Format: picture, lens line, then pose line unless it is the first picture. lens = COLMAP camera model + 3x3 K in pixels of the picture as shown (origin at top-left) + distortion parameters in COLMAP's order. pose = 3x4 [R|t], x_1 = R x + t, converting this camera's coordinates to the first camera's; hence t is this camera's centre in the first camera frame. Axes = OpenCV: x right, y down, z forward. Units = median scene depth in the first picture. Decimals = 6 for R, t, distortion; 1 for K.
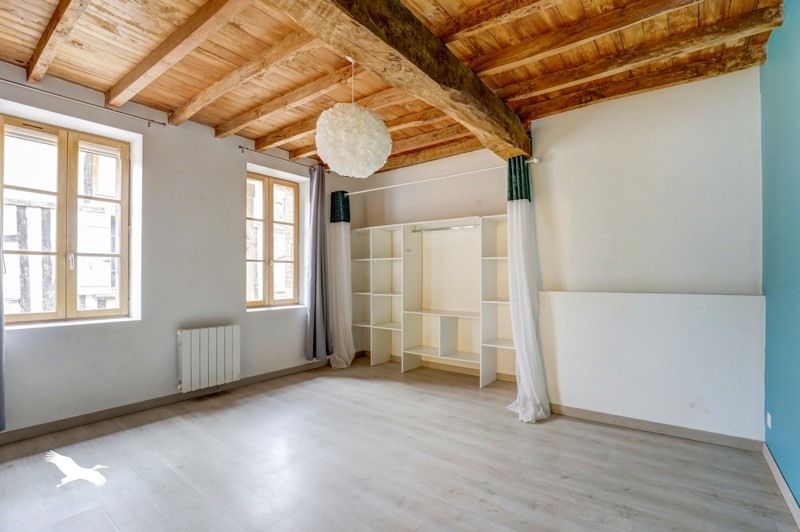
lens RADIAL K [[369.5, 0, 400.0], [0, 369.5, 266.0], [0, 0, 1]] dist [-0.020561, 0.000054]
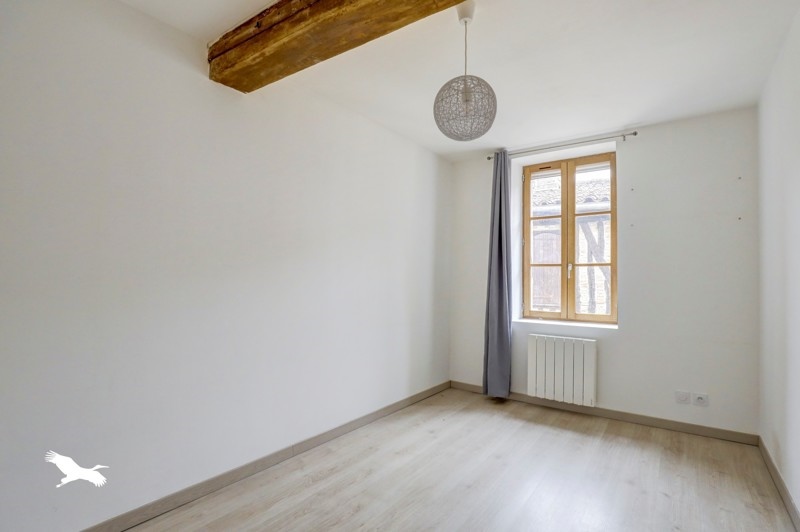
lens RADIAL K [[379.8, 0, 399.5], [0, 379.8, 280.9], [0, 0, 1]] dist [-0.000153, 0.000016]
pose [[0.055593, 0.002402, -0.998451, 0.302495], [0.010397, 0.999941, 0.002984, 0.010060], [0.998399, -0.010547, 0.055564, 0.381020]]
